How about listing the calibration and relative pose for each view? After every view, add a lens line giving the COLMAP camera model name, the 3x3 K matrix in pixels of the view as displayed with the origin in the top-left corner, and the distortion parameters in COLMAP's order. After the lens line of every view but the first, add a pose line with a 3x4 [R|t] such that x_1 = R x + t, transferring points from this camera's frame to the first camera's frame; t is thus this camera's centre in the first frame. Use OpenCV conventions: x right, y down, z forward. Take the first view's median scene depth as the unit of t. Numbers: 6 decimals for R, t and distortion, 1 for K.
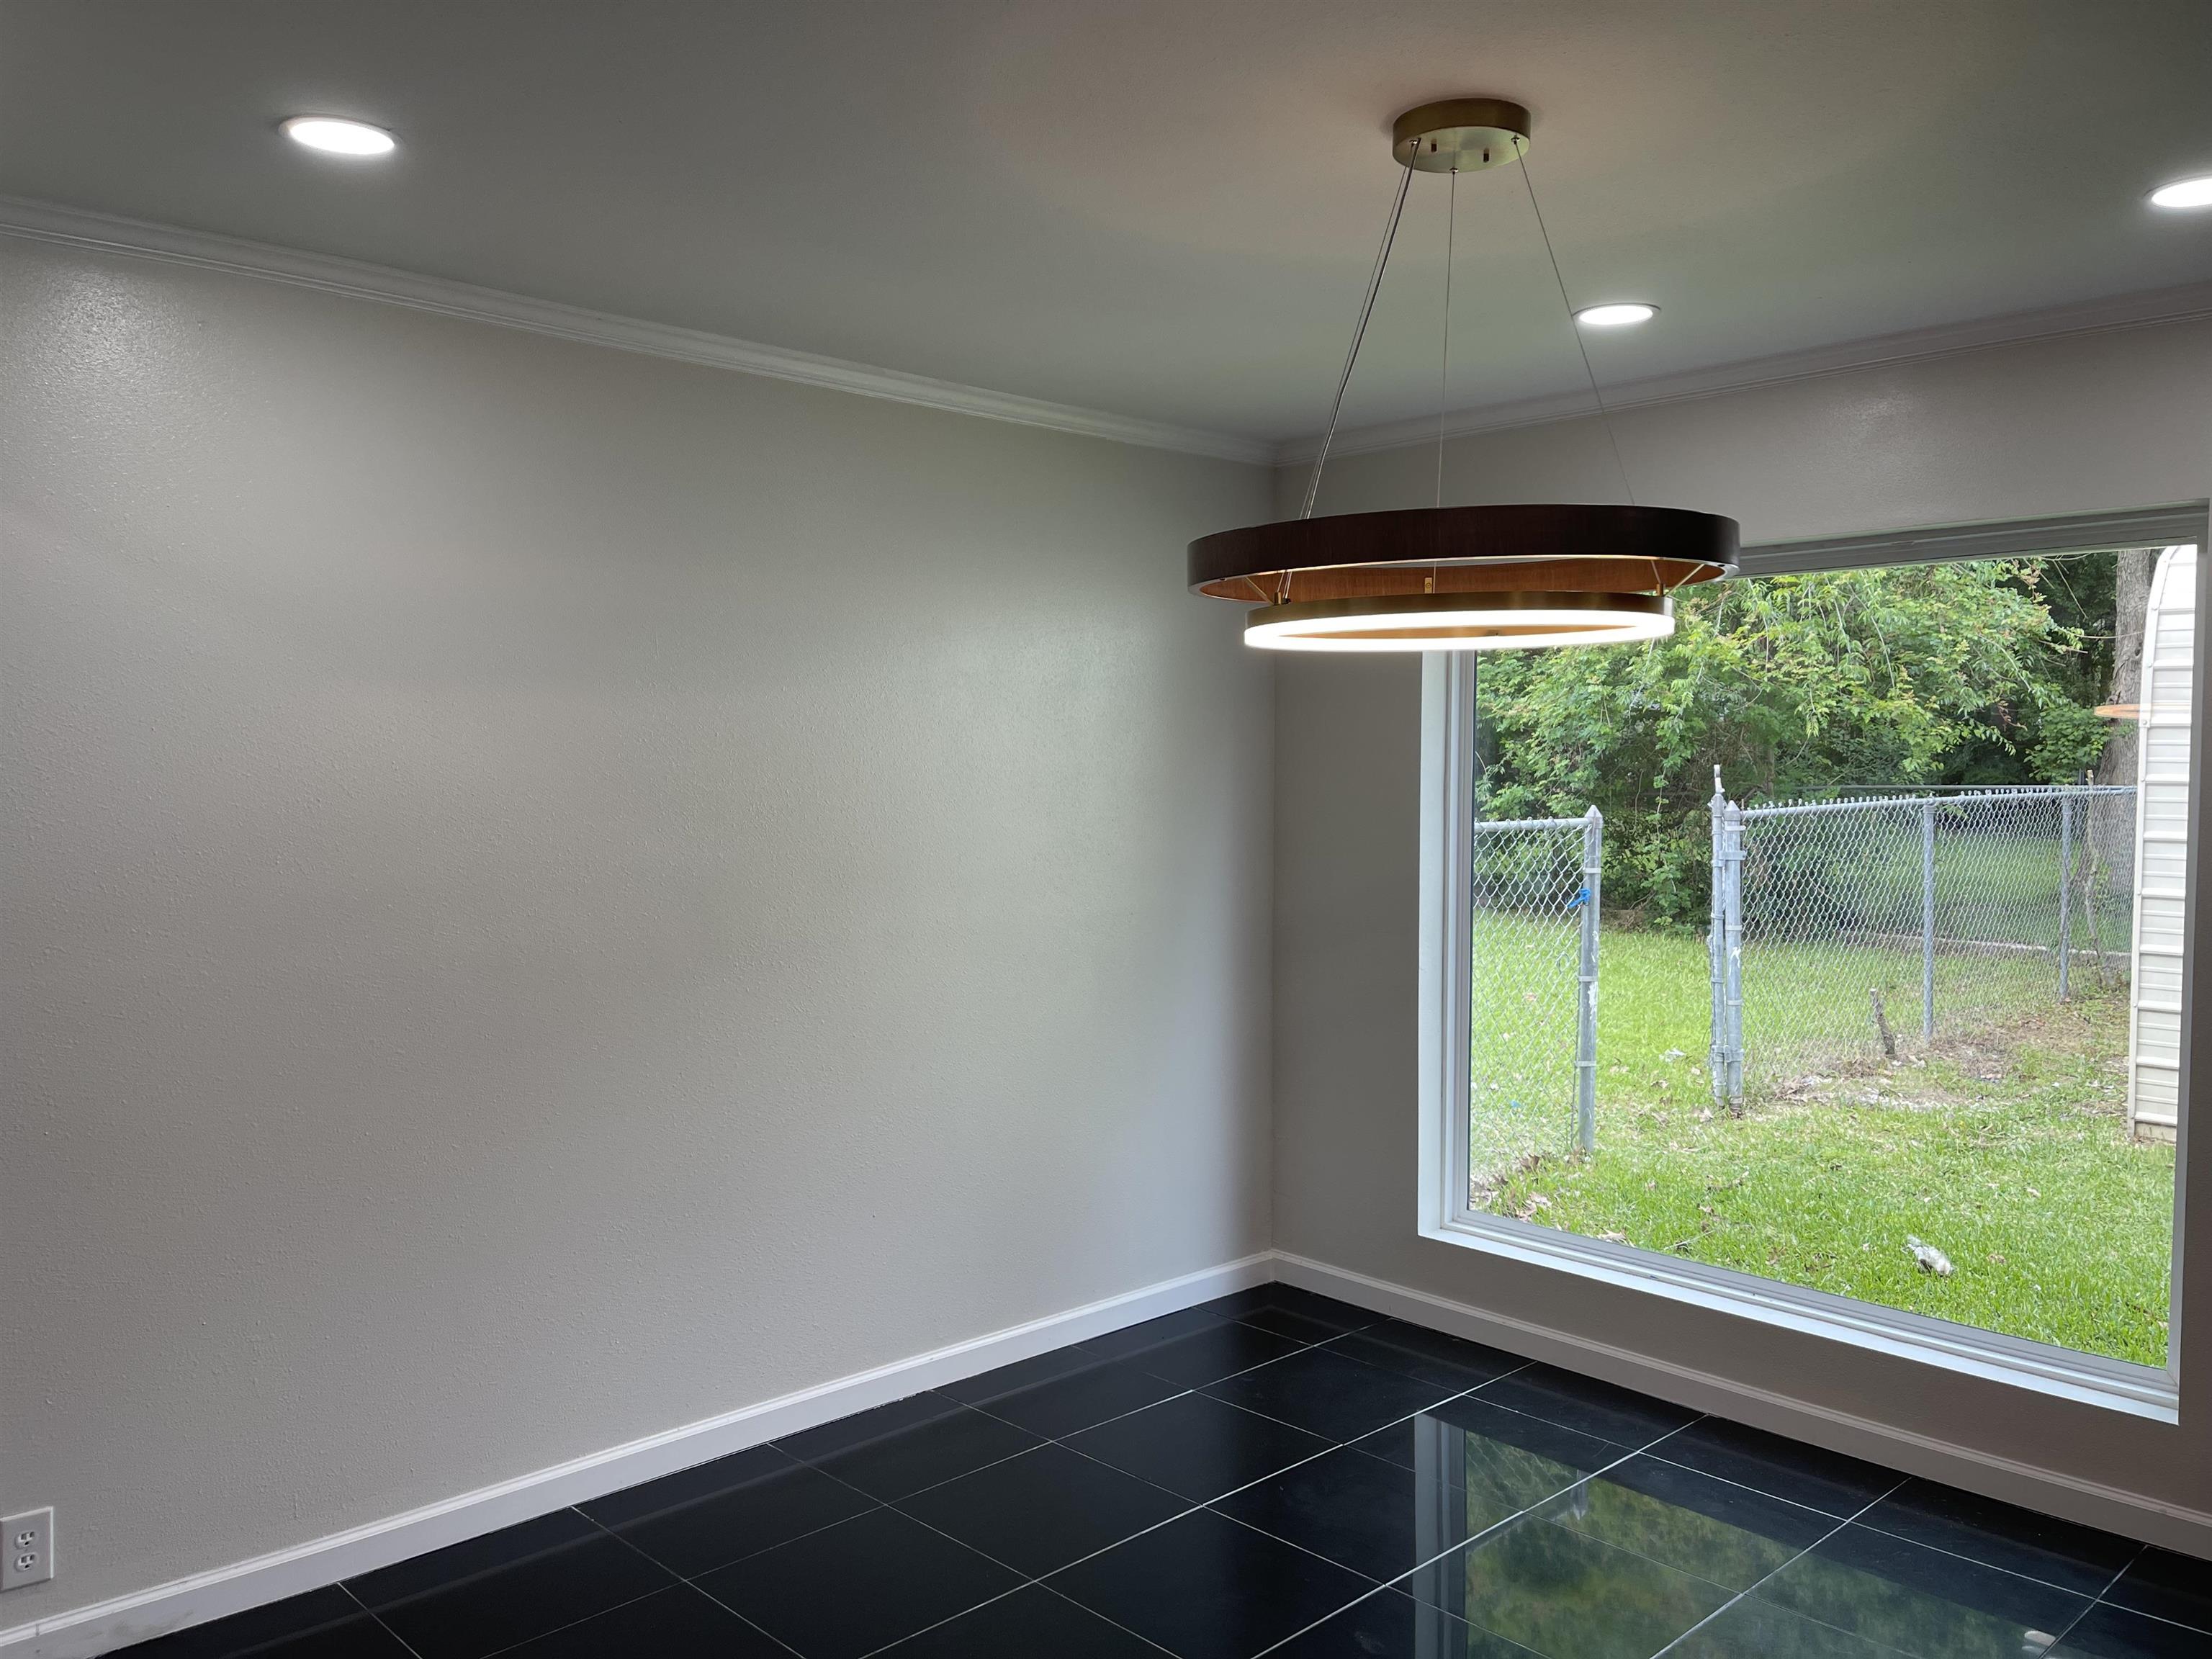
lens RADIAL K [[1672.9, 0, 1108.2], [0, 1672.9, 820.3], [0, 0, 1]] dist [0.045805, -0.034931]
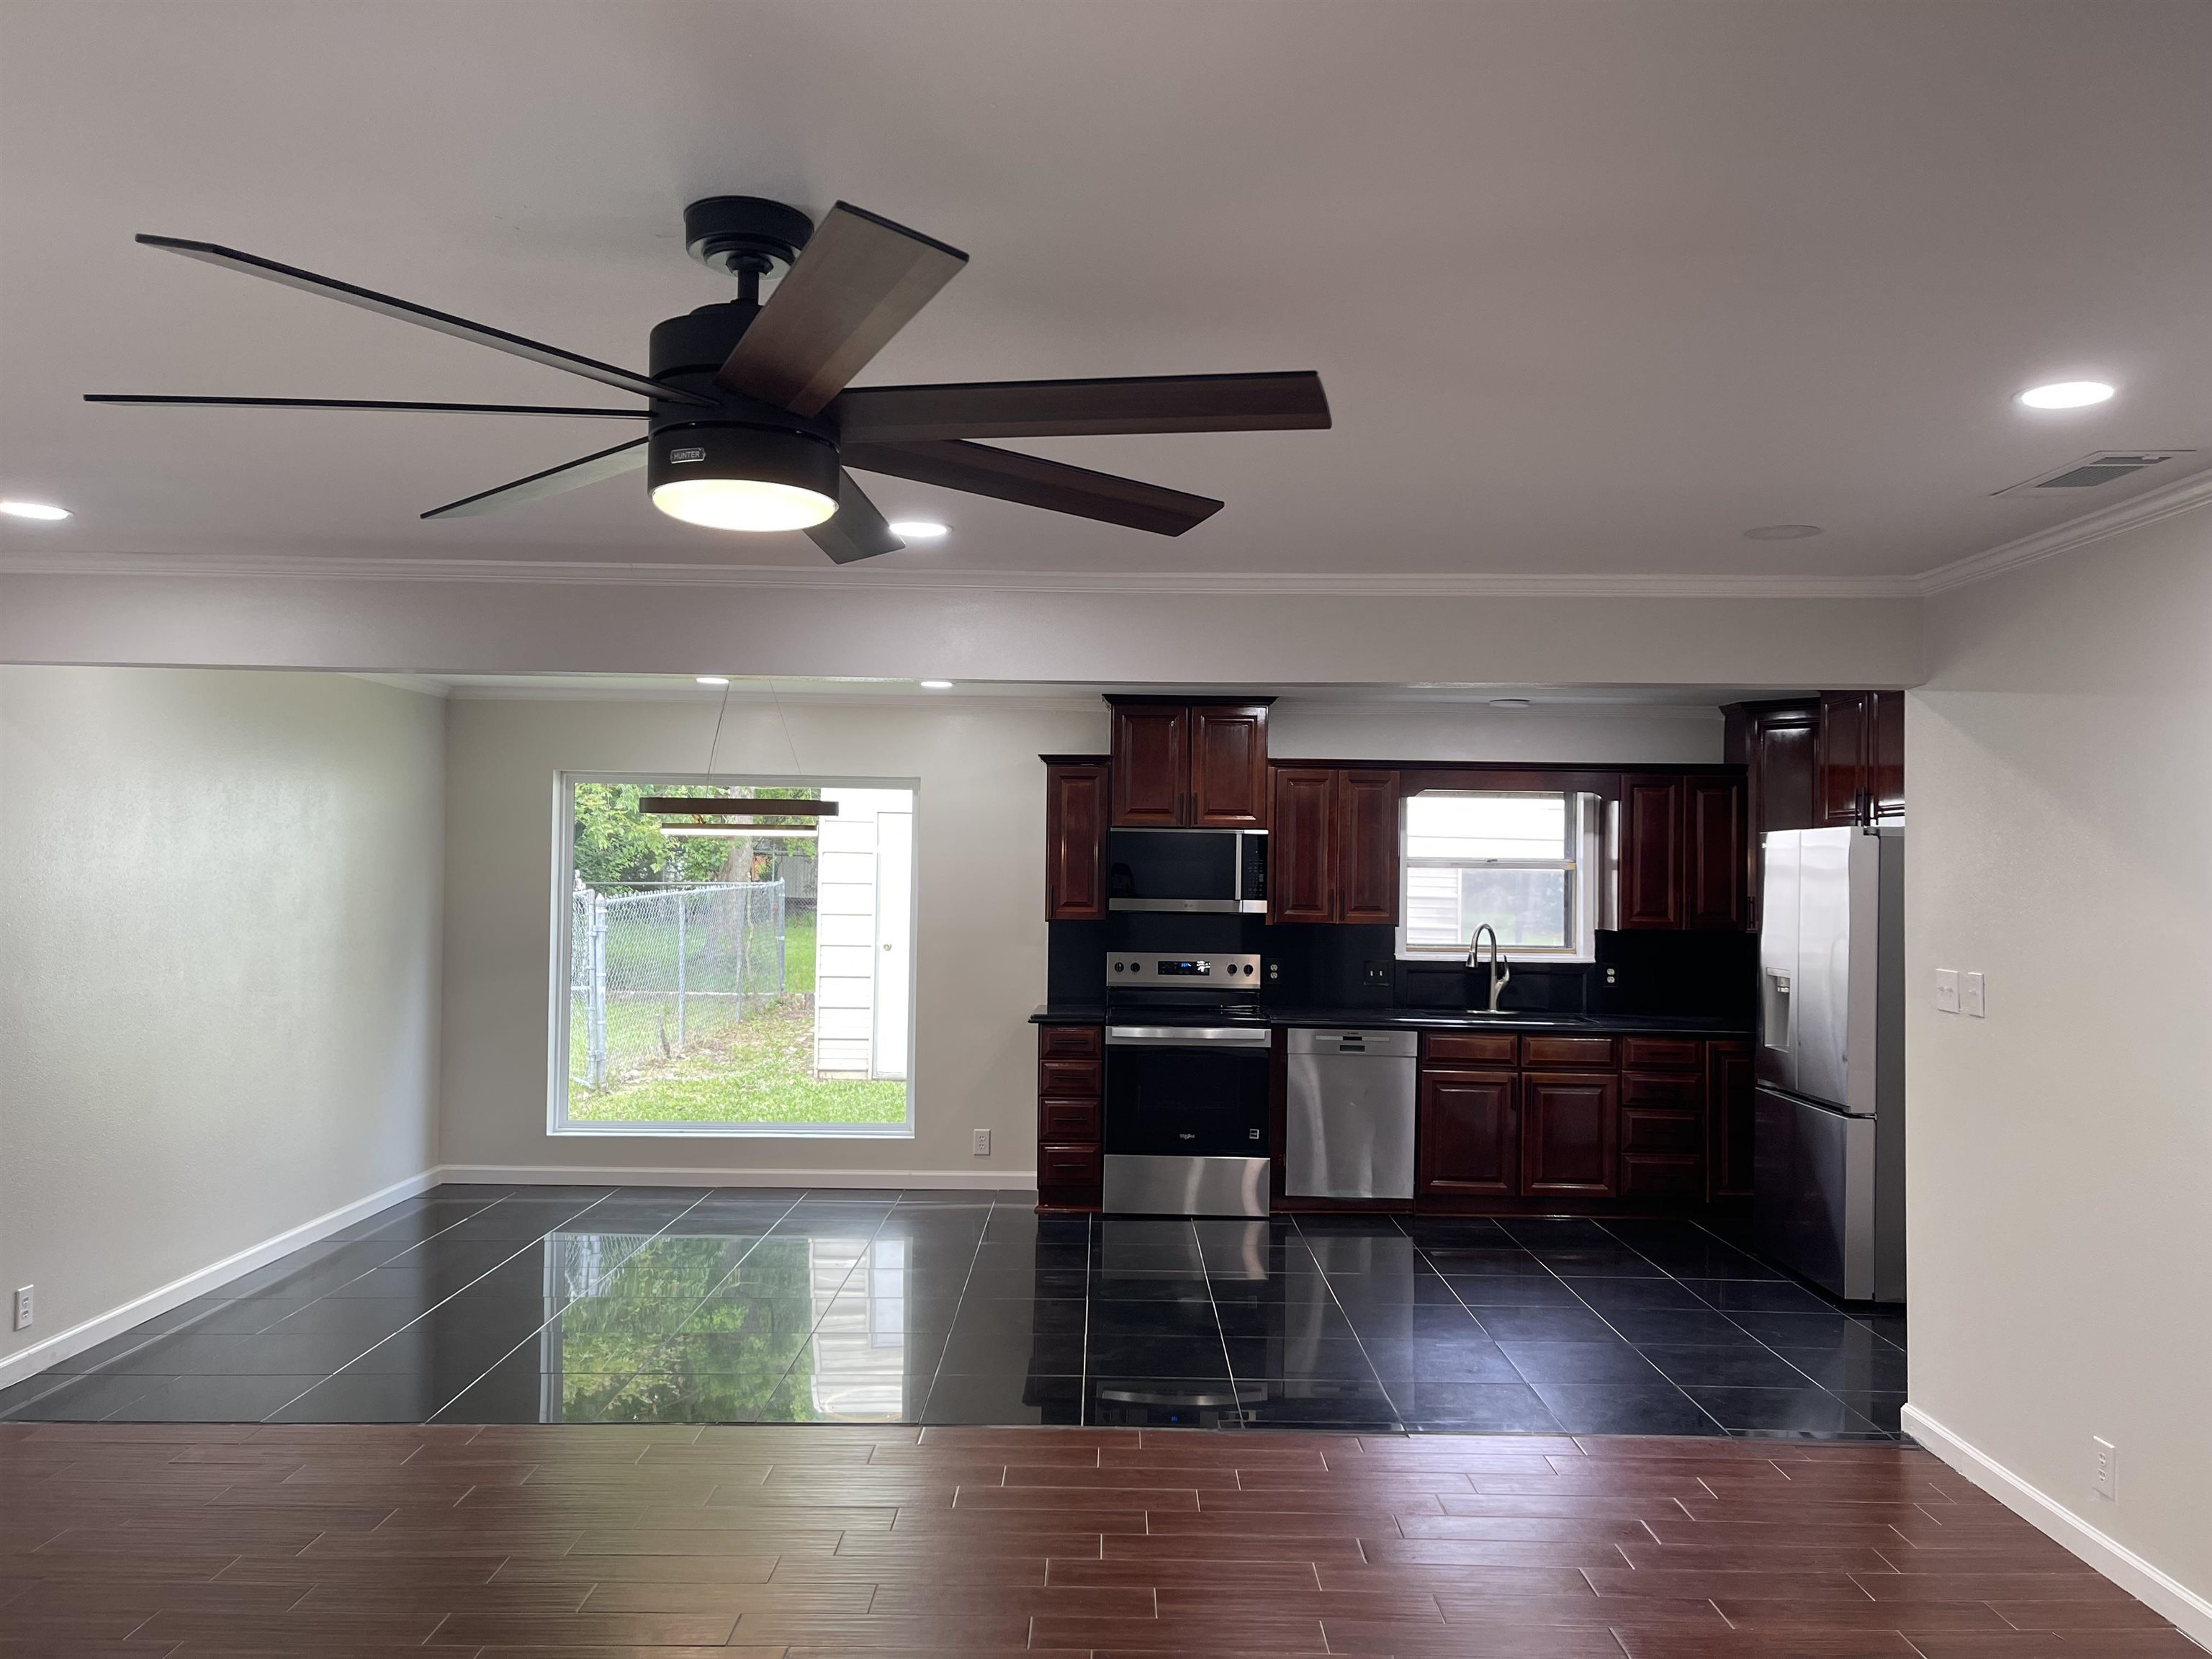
lens RADIAL K [[1672.9, 0, 1102.2], [0, 1672.9, 828.7], [0, 0, 1]] dist [0.045805, -0.034931]
pose [[0.690194, 0.024282, 0.723217, -0.439843], [0.013055, 0.998856, -0.045995, 0.006615], [-0.723507, 0.041187, 0.689088, -0.418676]]
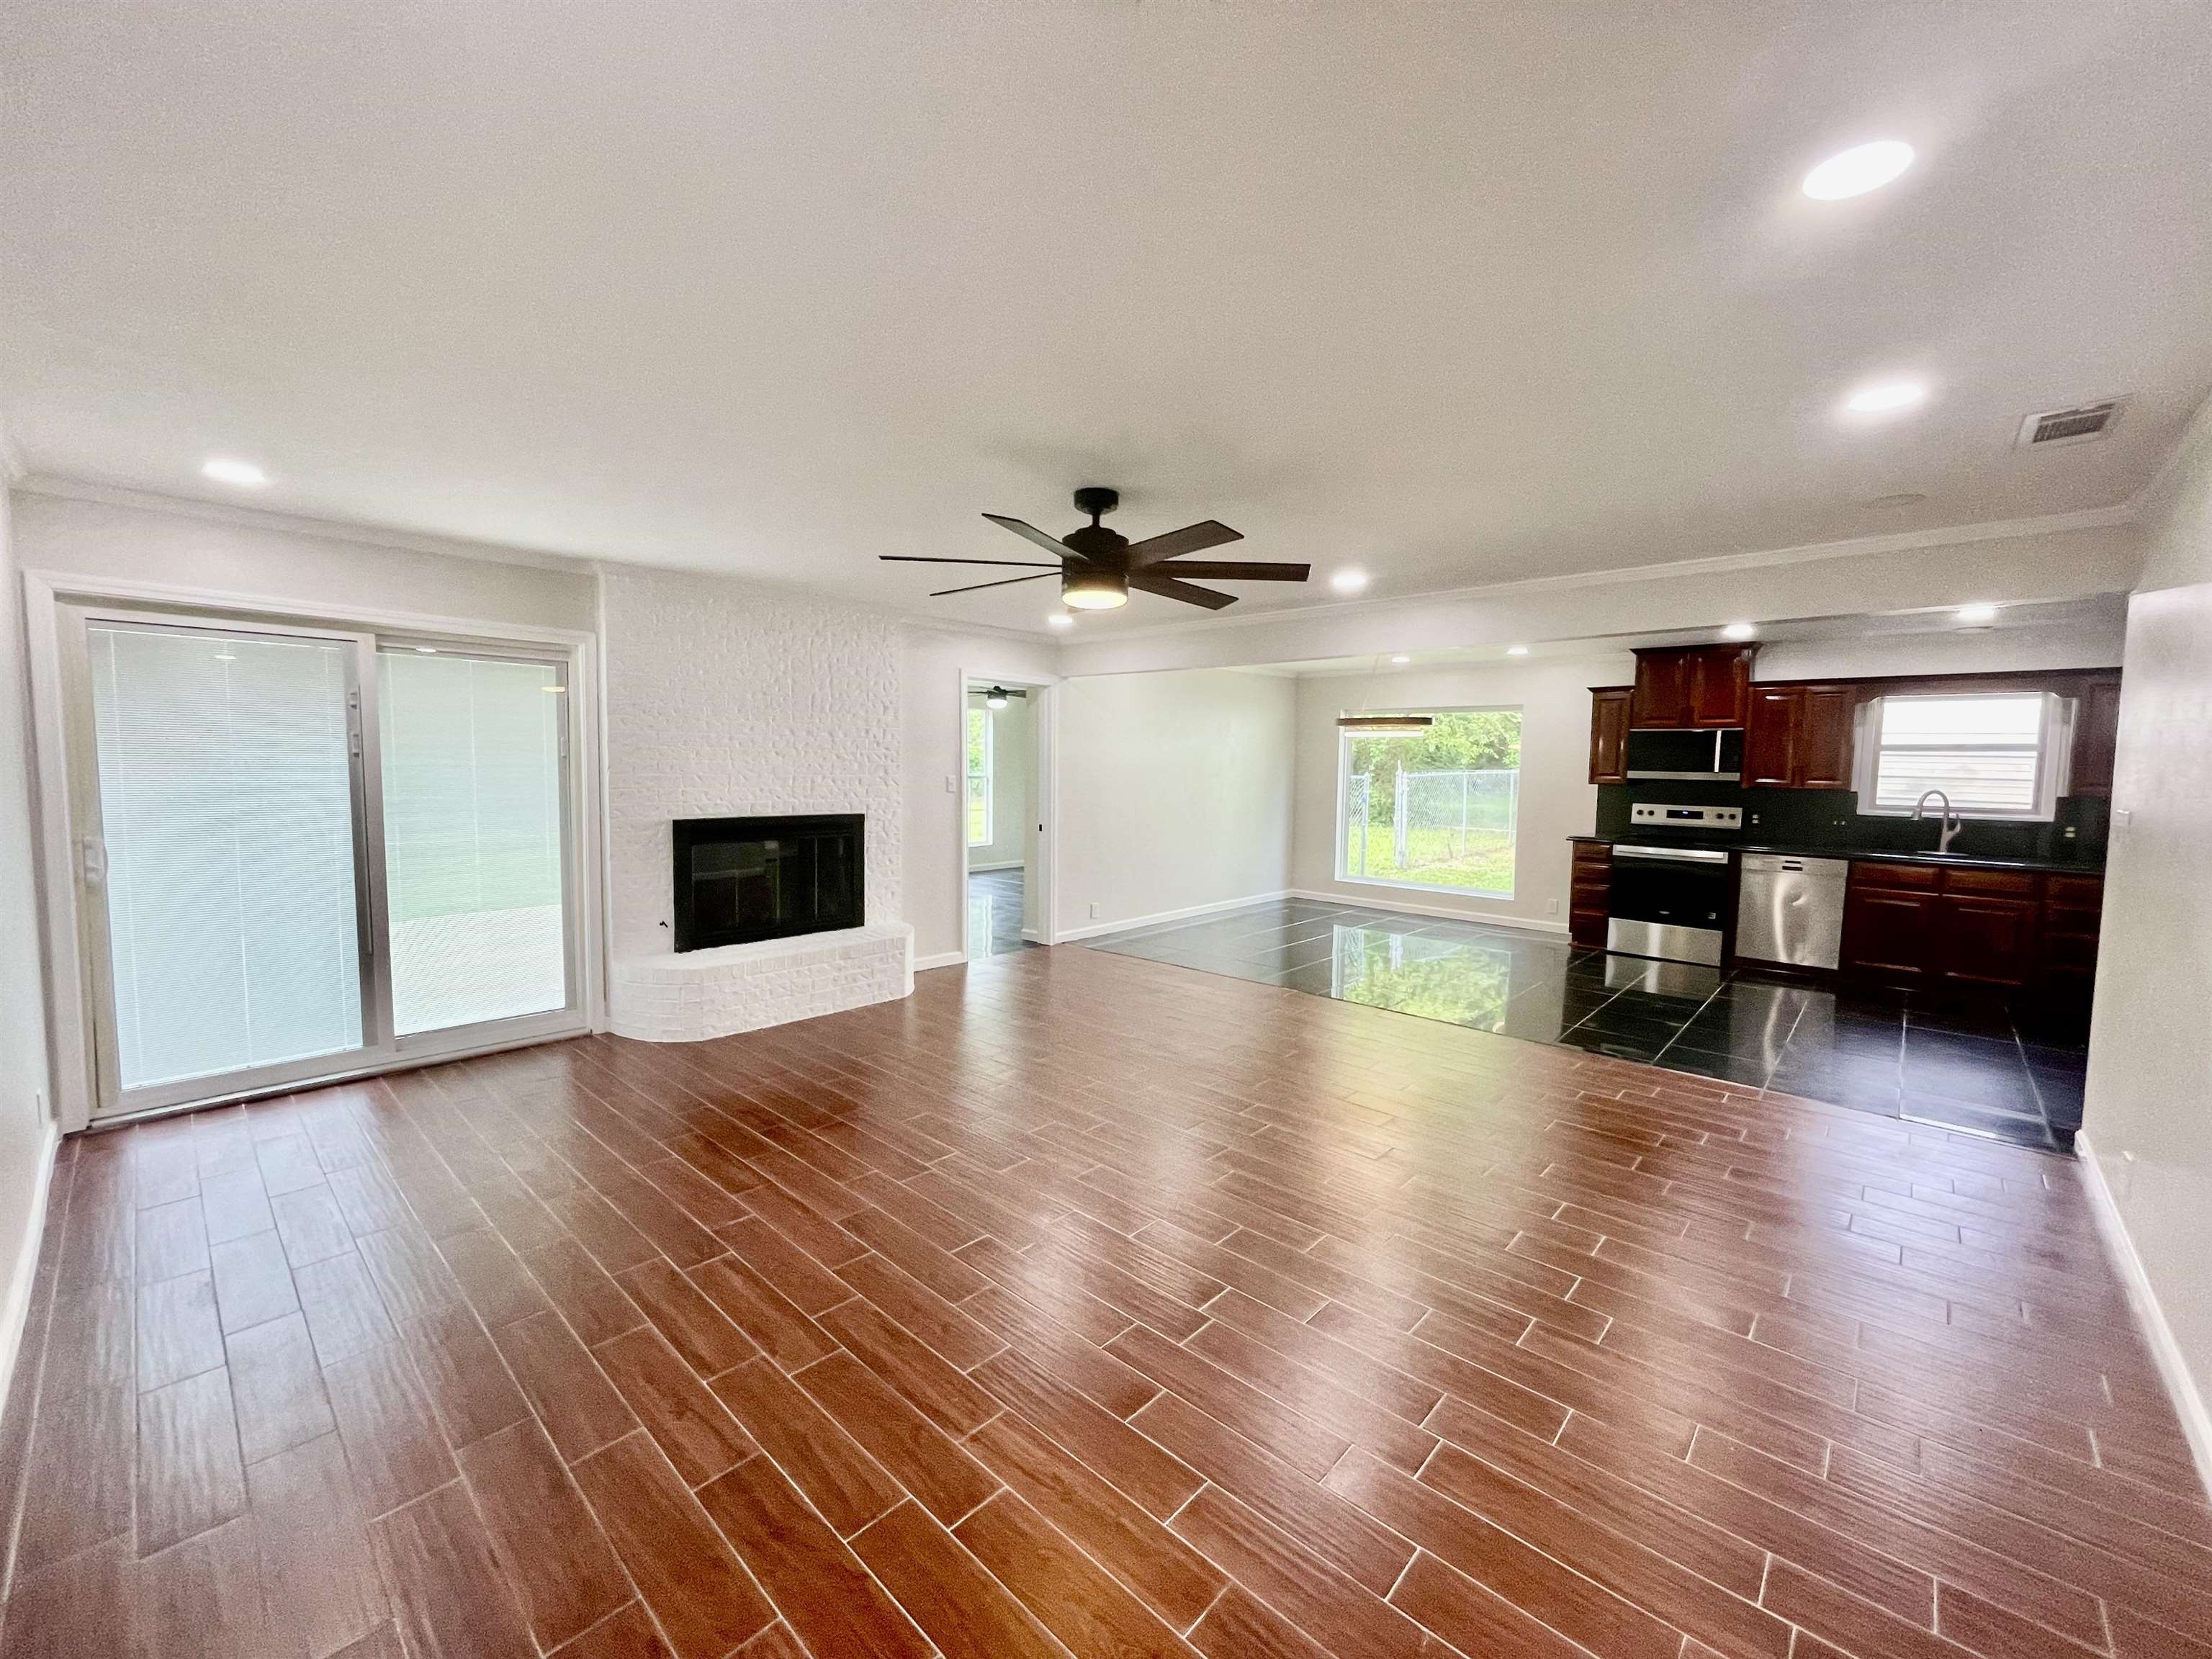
lens RADIAL K [[880.1, 0, 1103.7], [0, 880.1, 834.5], [0, 0, 1]] dist [-0.000473, 0.000693]
pose [[0.998394, 0.005276, 0.056402, -0.284335], [-0.008122, 0.998699, 0.050341, 0.027105], [-0.056063, -0.050718, 0.997138, -0.606859]]
